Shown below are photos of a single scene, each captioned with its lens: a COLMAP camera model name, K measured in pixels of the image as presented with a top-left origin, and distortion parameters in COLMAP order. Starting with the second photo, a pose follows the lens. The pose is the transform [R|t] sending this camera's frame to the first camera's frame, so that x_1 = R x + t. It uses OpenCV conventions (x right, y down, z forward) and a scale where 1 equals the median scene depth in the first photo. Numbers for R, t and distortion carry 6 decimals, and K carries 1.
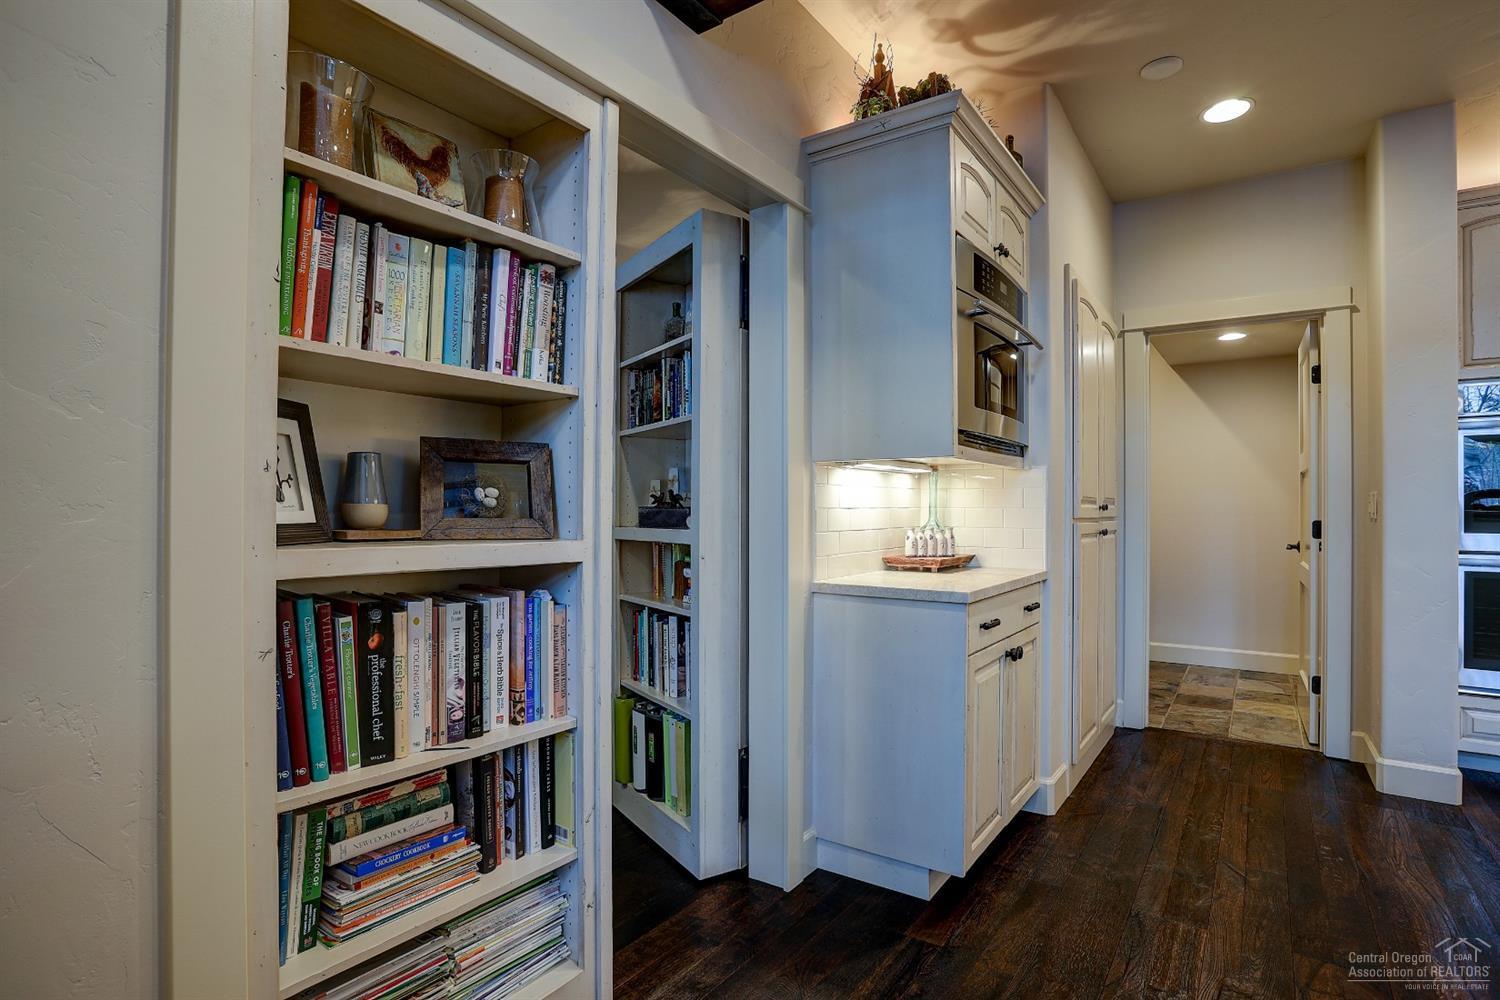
lens RADIAL K [[738.5, 0, 776.0], [0, 738.5, 502.2], [0, 0, 1]] dist [-0.055552, -0.000023]
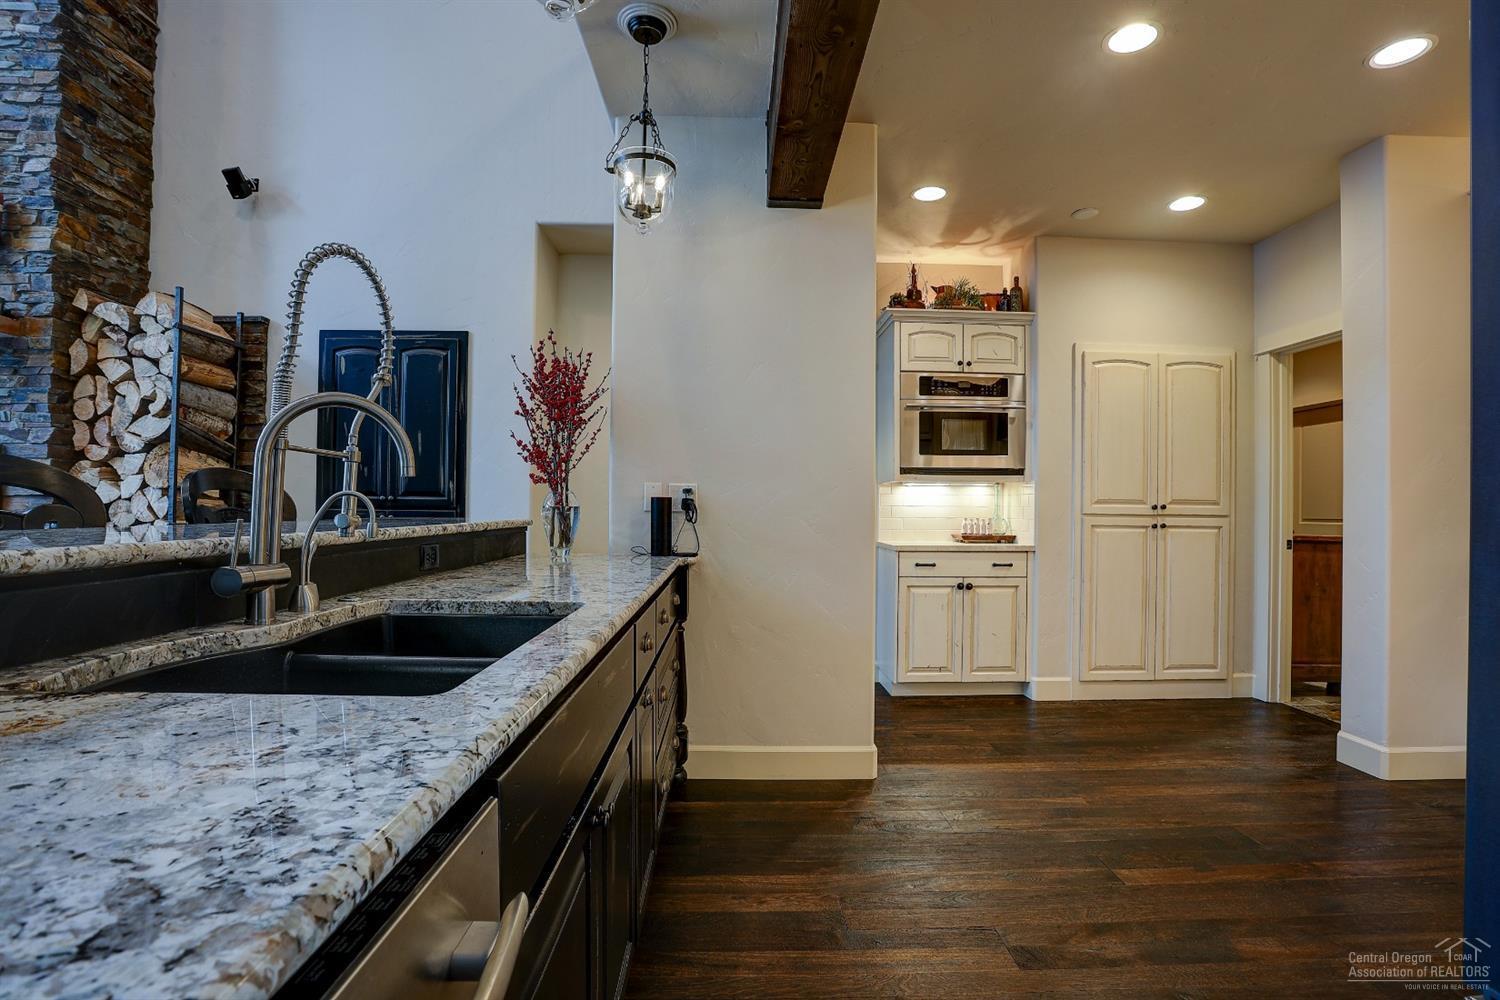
lens RADIAL K [[730.8, 0, 761.1], [0, 730.8, 503.5], [0, 0, 1]] dist [-0.057885, 0.019071]
pose [[0.610609, 0.005204, -0.791915, 1.256069], [-0.002347, 0.999986, 0.004762, -0.004635], [0.791929, -0.001049, 0.610613, -0.439517]]
